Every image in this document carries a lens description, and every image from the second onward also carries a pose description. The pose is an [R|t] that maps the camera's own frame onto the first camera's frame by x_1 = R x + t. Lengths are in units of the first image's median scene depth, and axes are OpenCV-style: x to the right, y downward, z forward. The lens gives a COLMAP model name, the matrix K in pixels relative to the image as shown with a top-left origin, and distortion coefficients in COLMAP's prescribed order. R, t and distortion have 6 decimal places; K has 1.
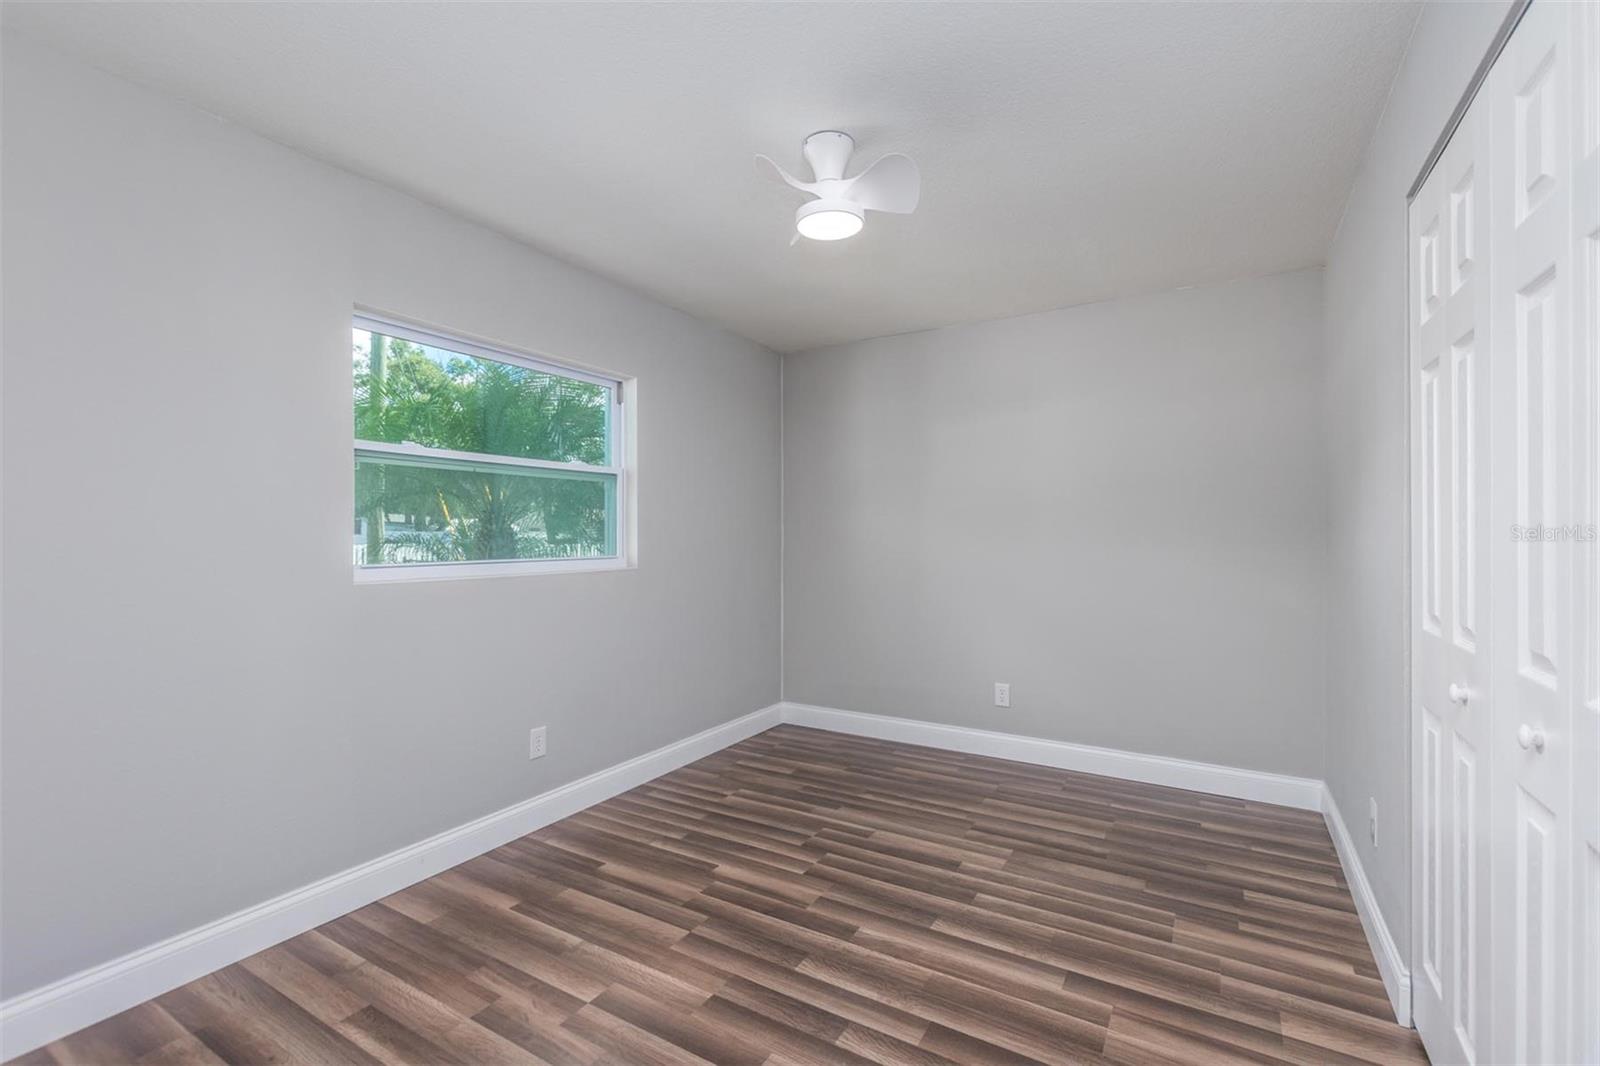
lens RADIAL K [[699.7, 0, 797.8], [0, 699.7, 534.3], [0, 0, 1]] dist [-0.000771, -0.002951]
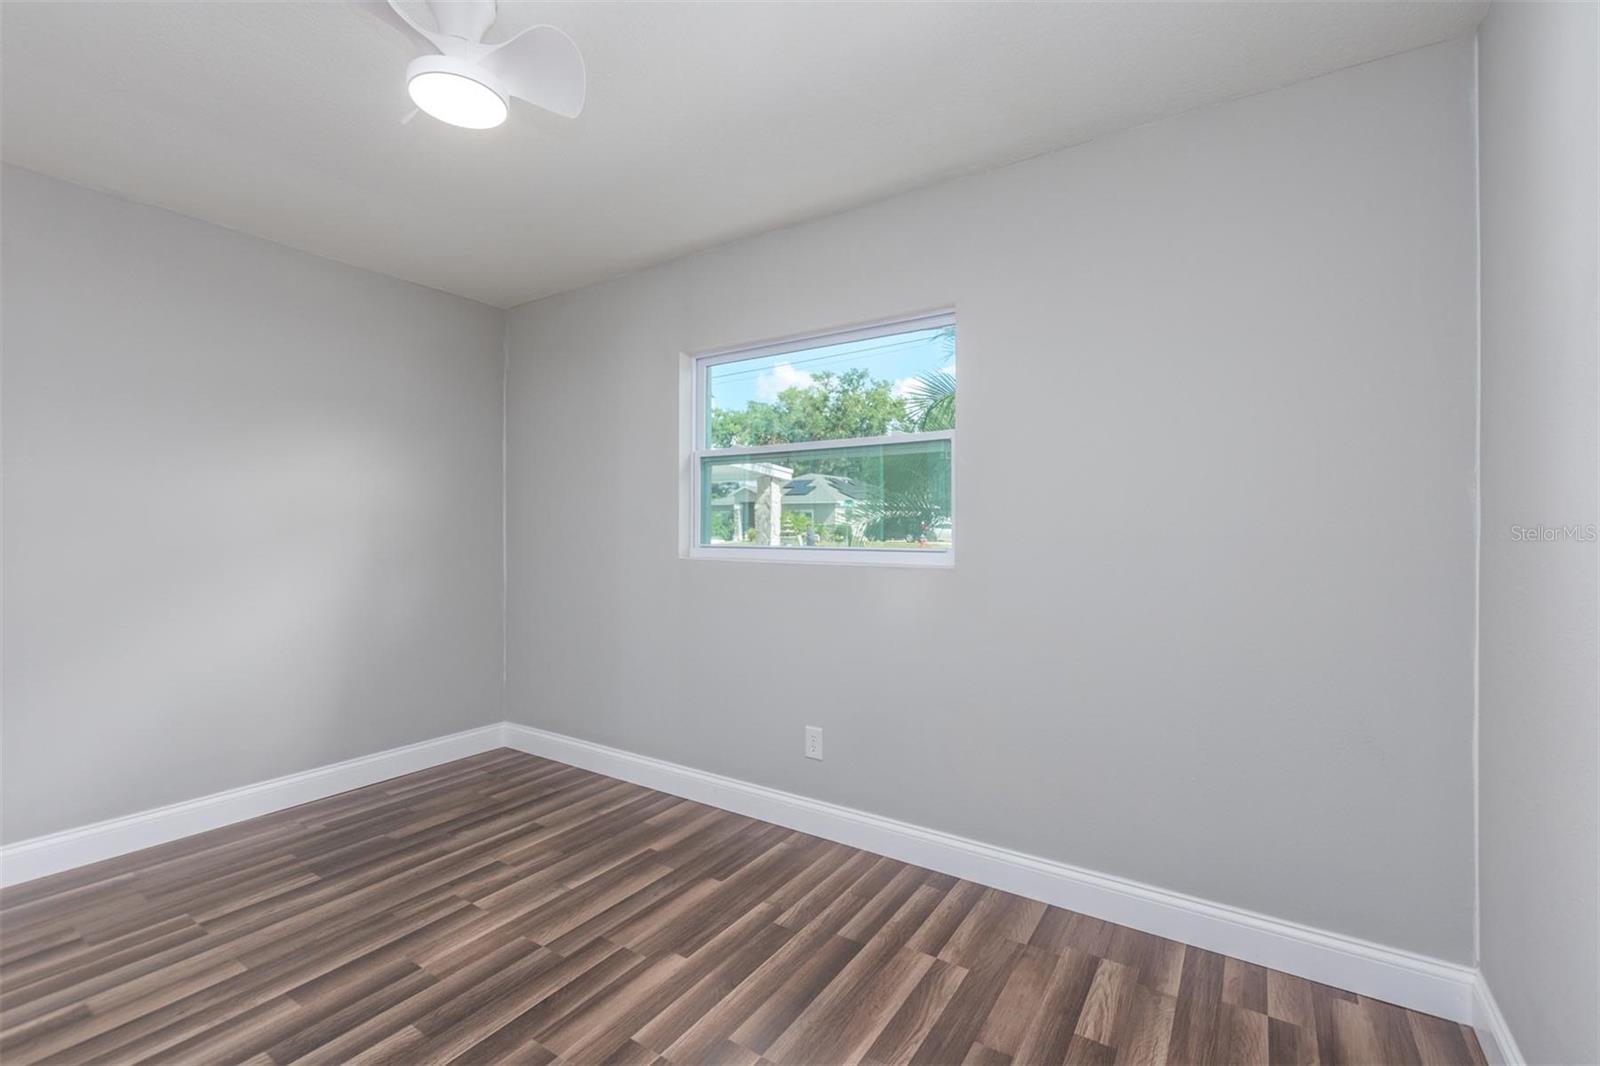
lens RADIAL K [[699.7, 0, 787.1], [0, 699.7, 522.9], [0, 0, 1]] dist [-0.000771, -0.002951]
pose [[-0.033639, 0.005111, -0.999421, 0.627418], [-0.012179, 0.999911, 0.005523, 0.008522], [0.999360, 0.012358, -0.033574, 1.138169]]
